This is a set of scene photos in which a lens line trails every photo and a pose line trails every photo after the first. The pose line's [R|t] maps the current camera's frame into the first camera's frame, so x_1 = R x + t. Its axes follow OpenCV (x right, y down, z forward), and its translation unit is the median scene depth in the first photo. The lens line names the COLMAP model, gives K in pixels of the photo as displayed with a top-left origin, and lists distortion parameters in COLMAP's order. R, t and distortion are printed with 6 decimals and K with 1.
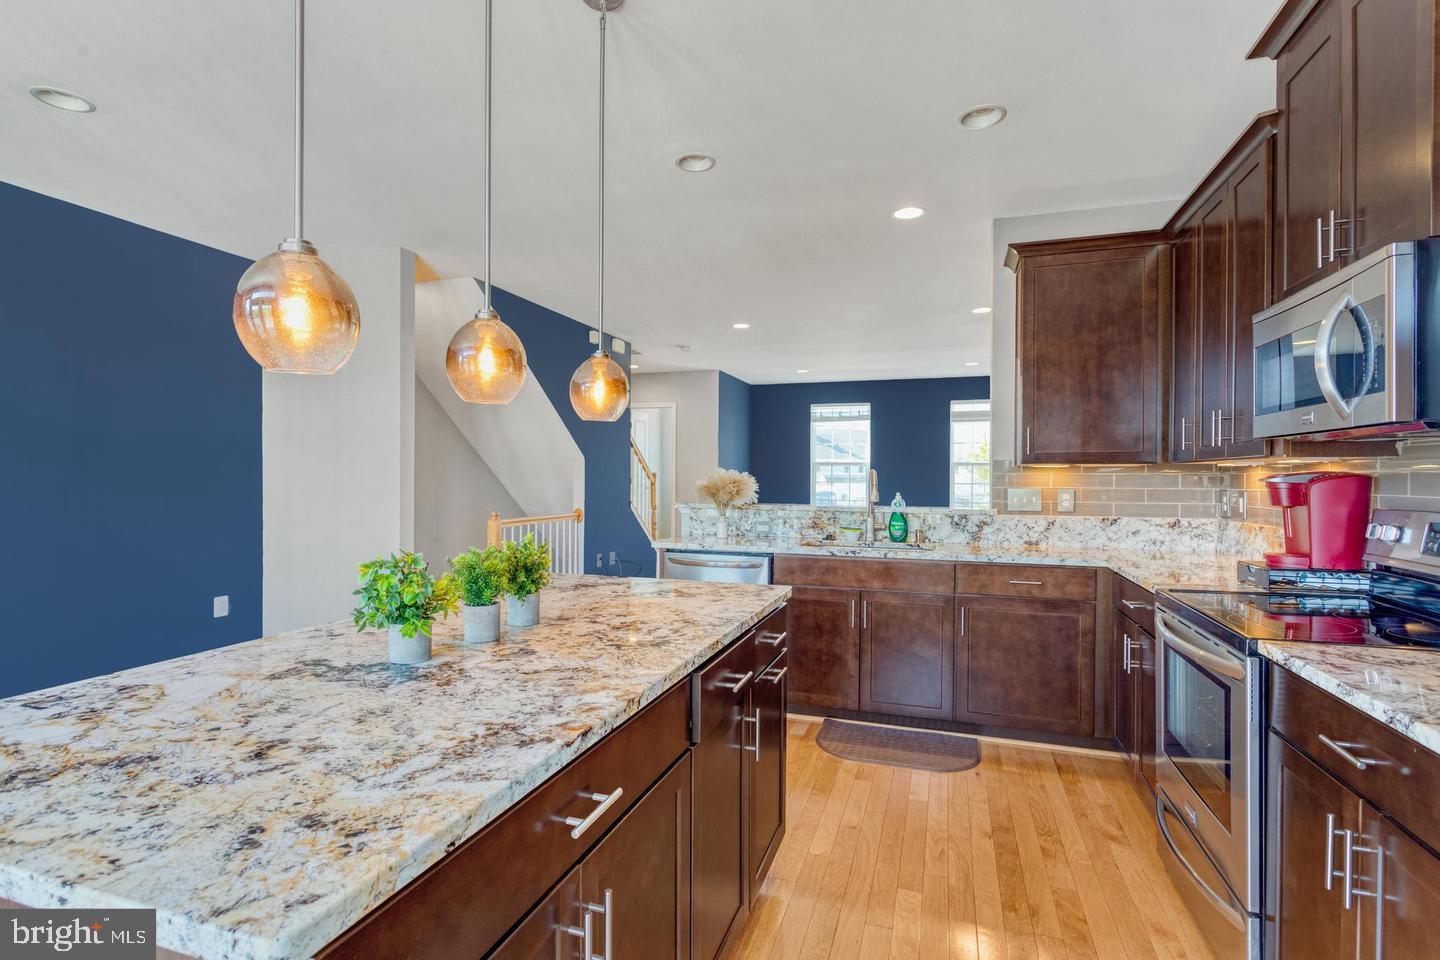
lens RADIAL K [[694.3, 0, 714.8], [0, 694.3, 477.7], [0, 0, 1]] dist [0.002268, 0.001810]
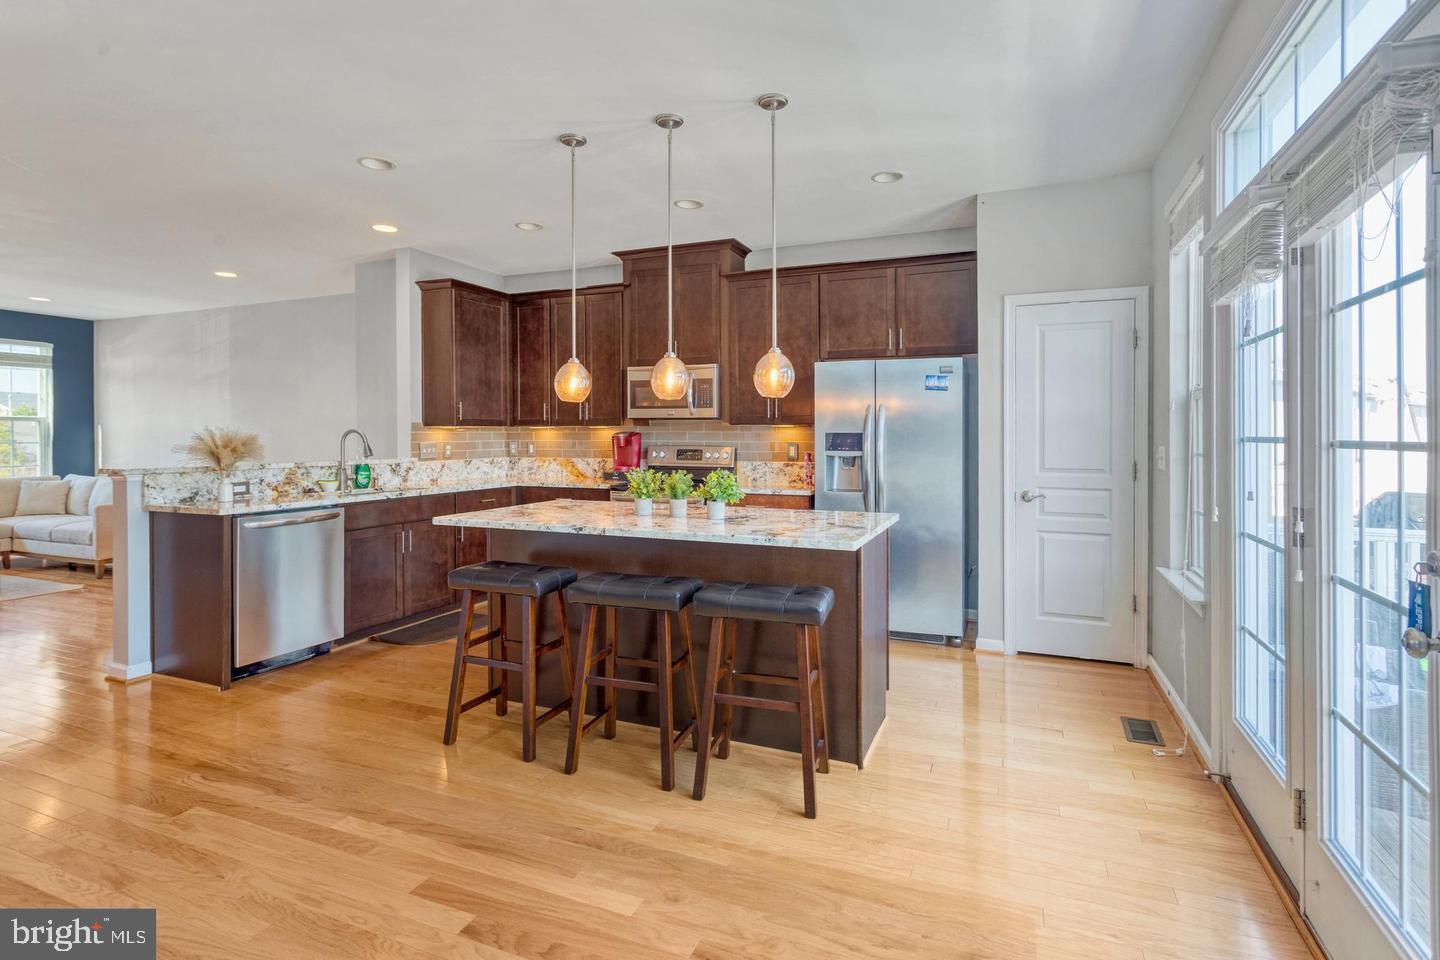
lens RADIAL K [[694.3, 0, 728.6], [0, 694.3, 437.6], [0, 0, 1]] dist [0.002268, 0.001810]
pose [[0.071799, -0.009961, 0.997369, -0.948910], [0.004831, 0.999942, 0.009639, -0.005799], [-0.997407, 0.004126, 0.071843, 0.279060]]
